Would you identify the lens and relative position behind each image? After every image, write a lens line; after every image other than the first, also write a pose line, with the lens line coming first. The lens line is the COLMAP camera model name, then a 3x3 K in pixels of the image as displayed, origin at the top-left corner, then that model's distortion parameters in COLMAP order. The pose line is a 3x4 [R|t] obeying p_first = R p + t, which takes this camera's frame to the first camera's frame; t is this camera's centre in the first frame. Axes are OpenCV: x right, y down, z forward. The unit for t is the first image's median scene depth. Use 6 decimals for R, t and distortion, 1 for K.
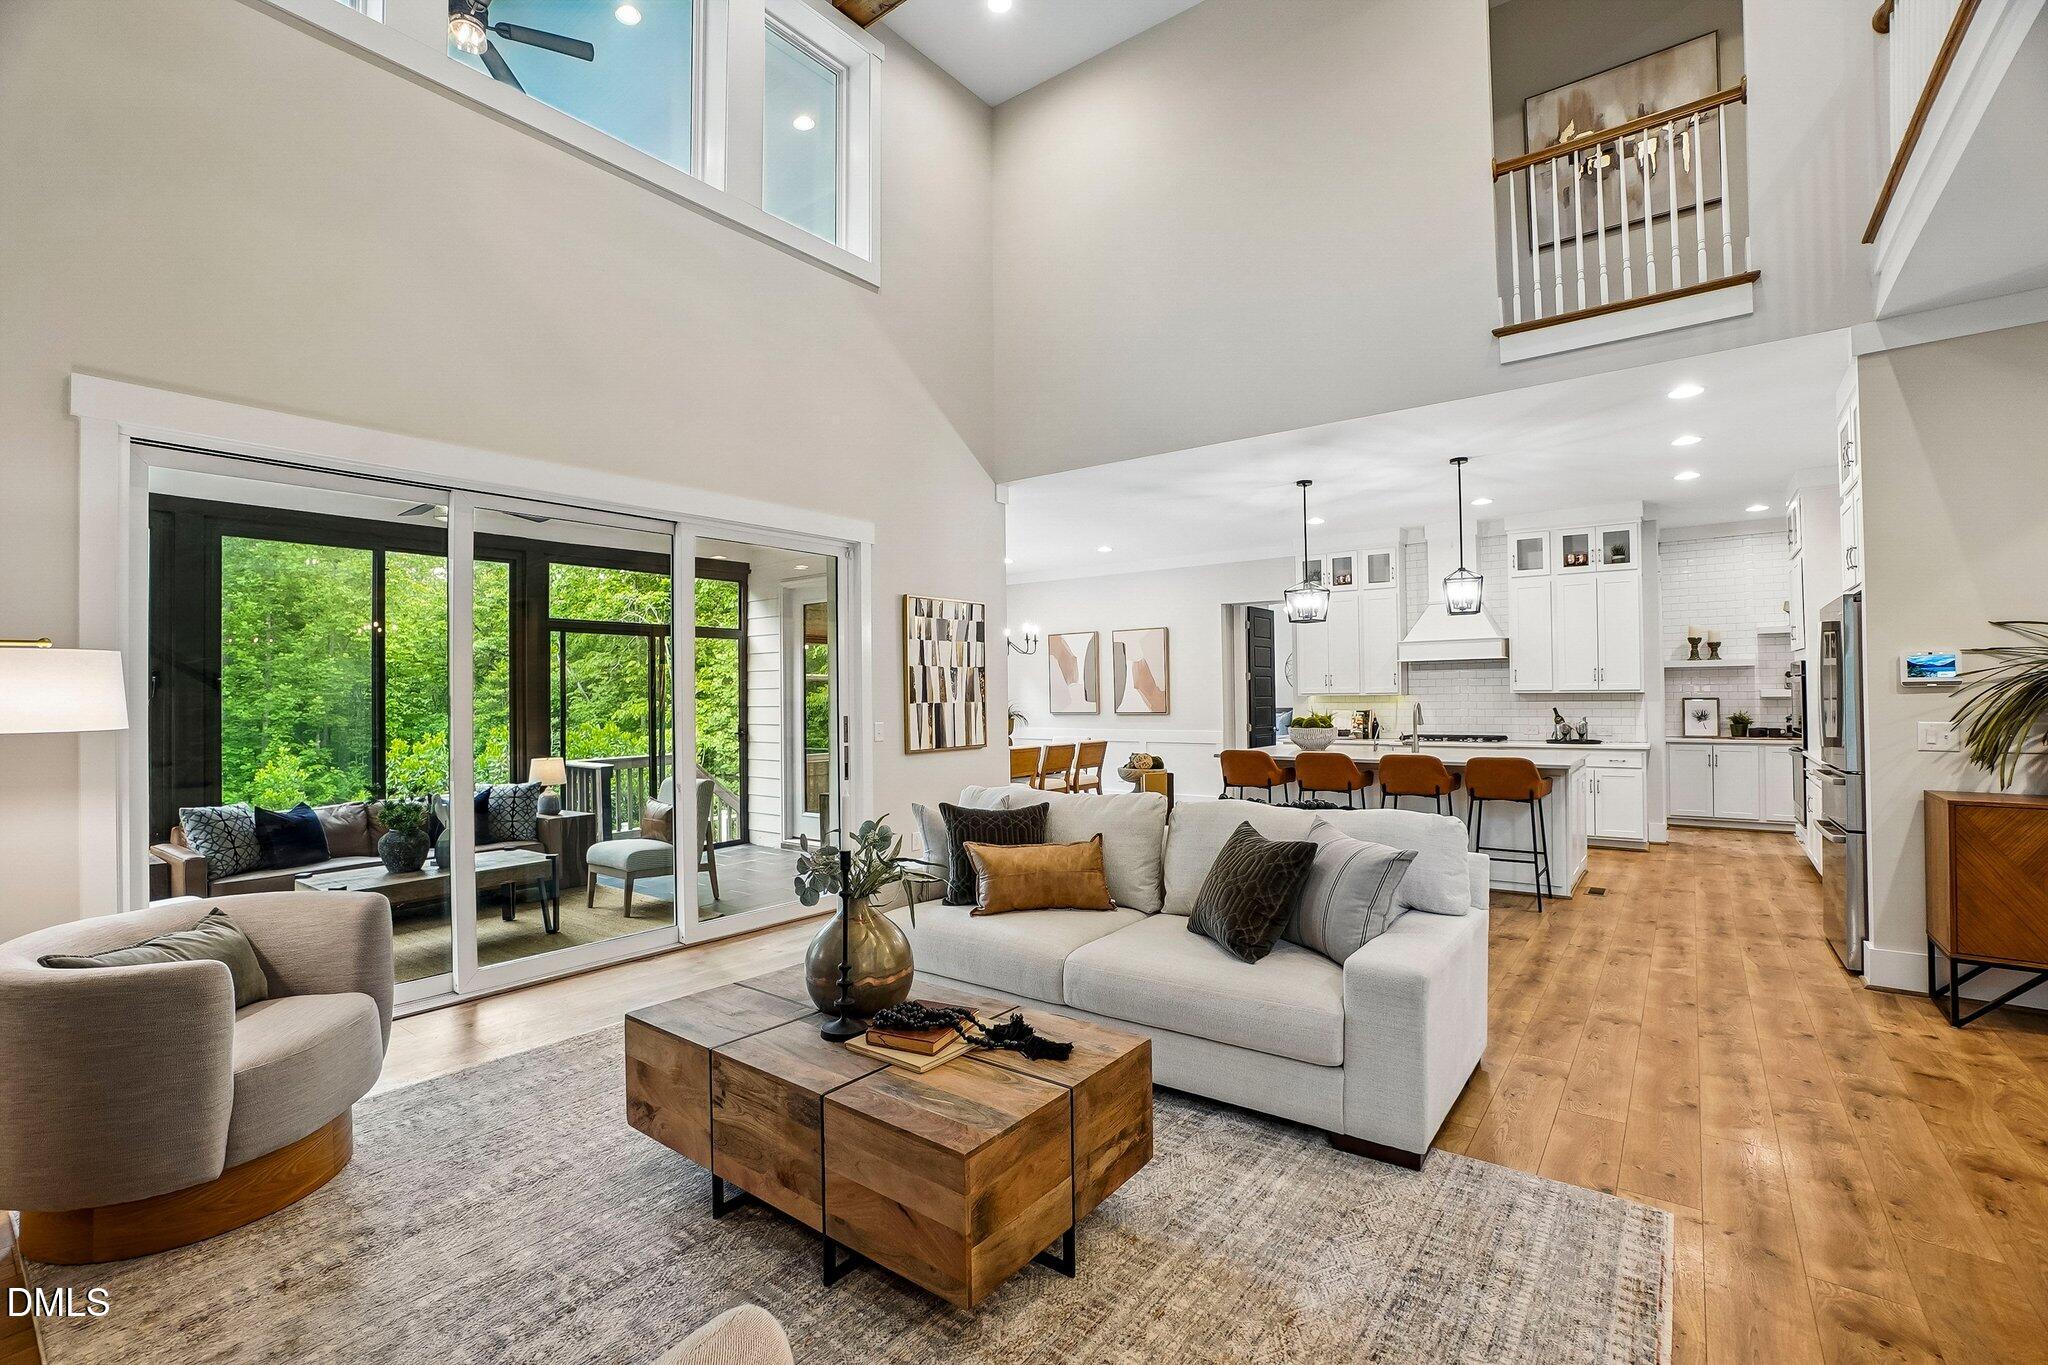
lens RADIAL K [[890.1, 0, 1022.5], [0, 890.1, 687.8], [0, 0, 1]] dist [-0.027584, -0.000545]
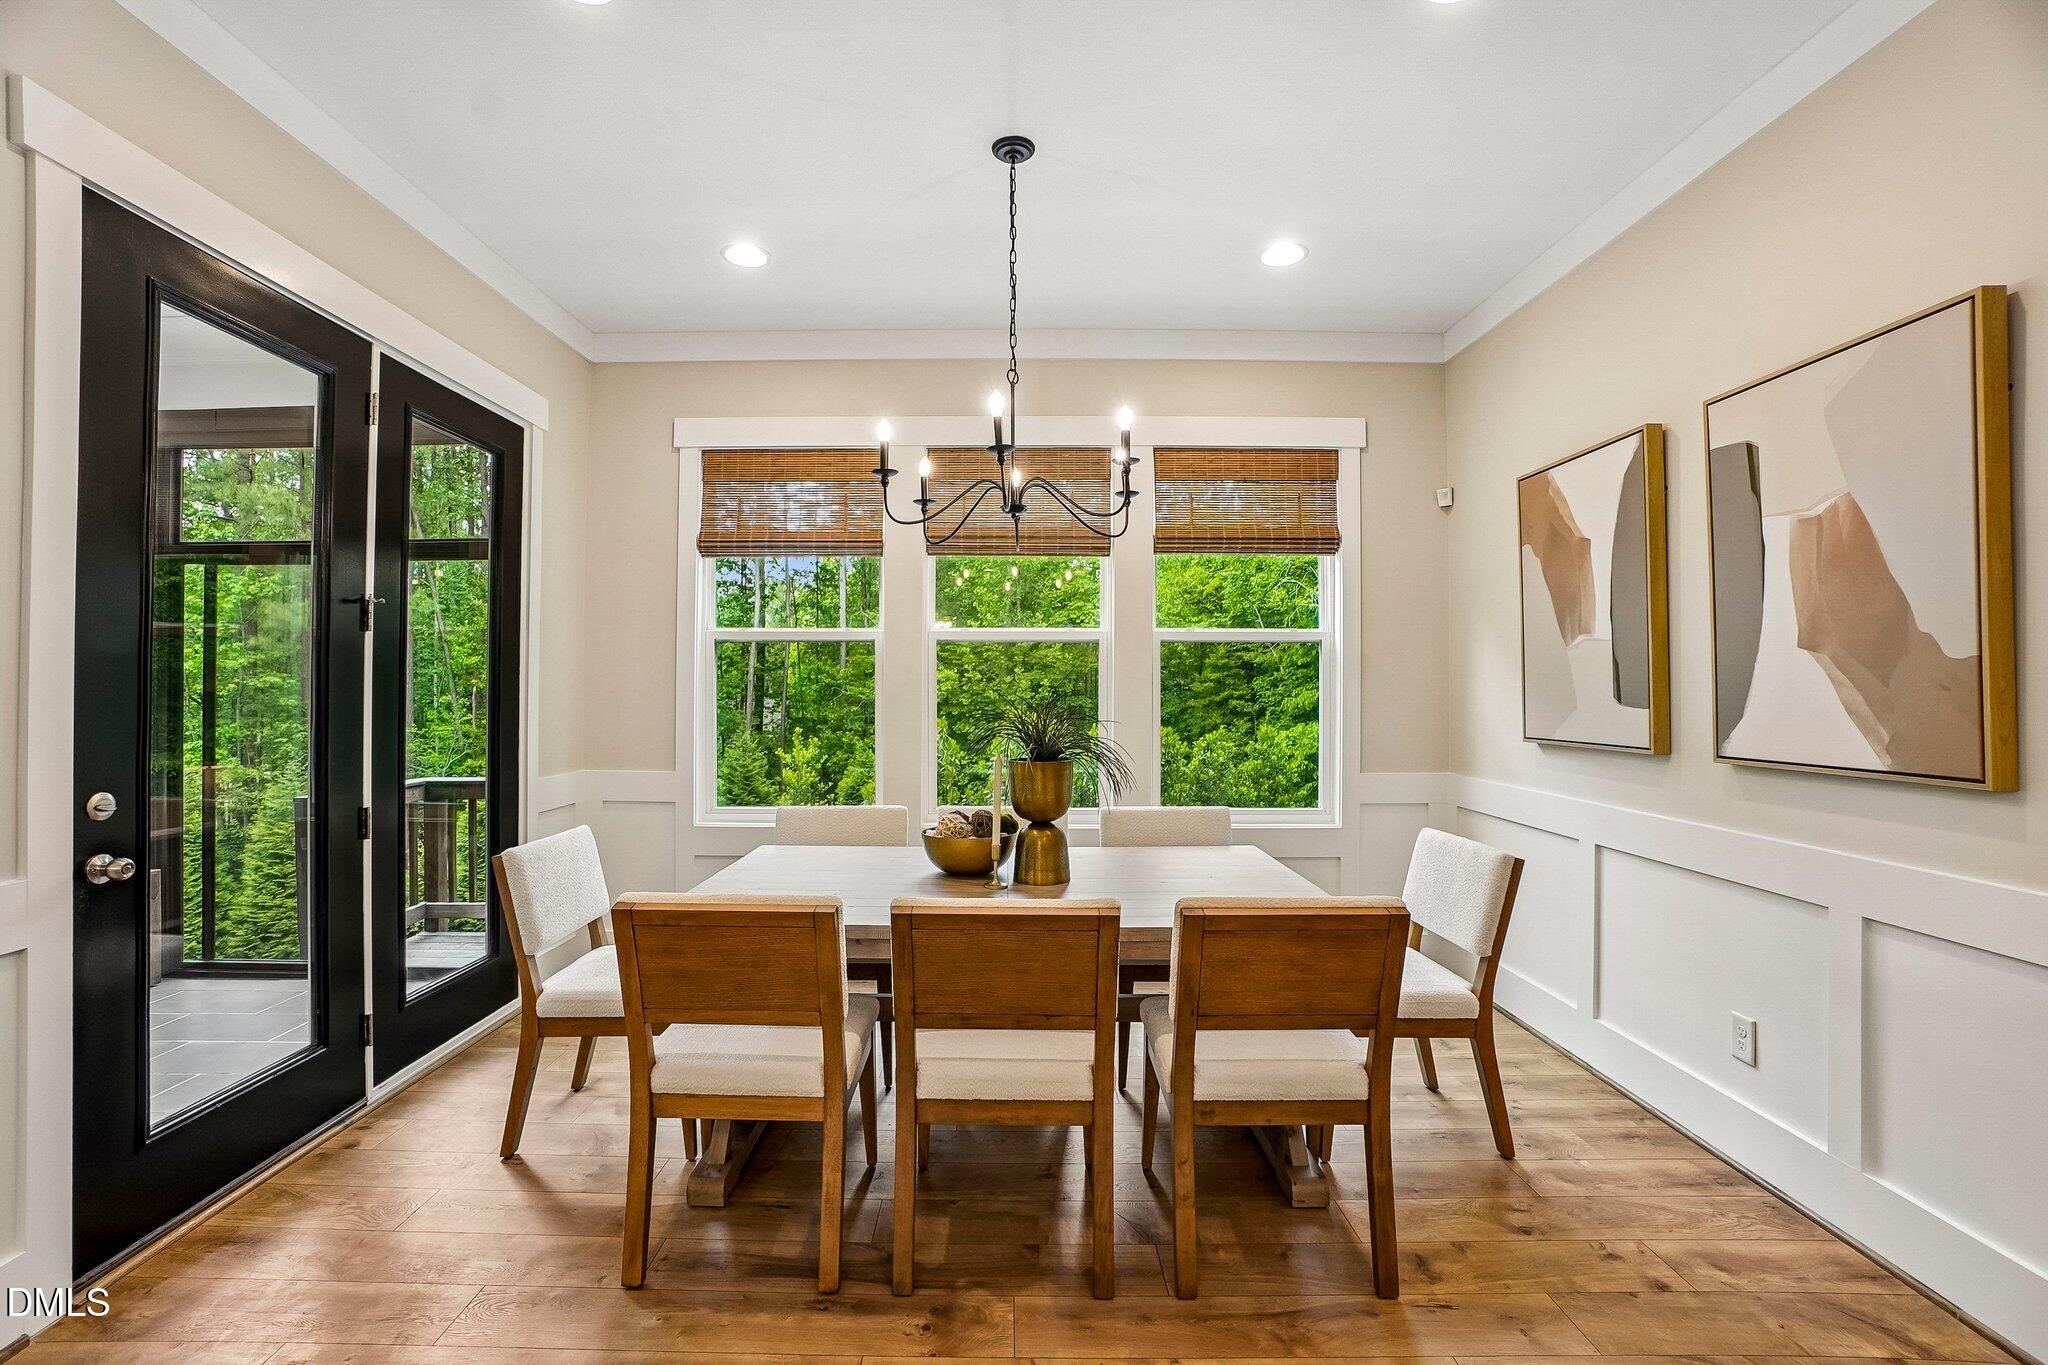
lens RADIAL K [[890.1, 0, 1020.7], [0, 890.1, 675.7], [0, 0, 1]] dist [-0.027584, -0.000545]
pose [[0.601374, 0.001294, -0.798966, 0.172726], [0.000963, 0.999997, 0.002344, 0.006330], [0.798967, -0.002179, 0.601371, 0.711104]]
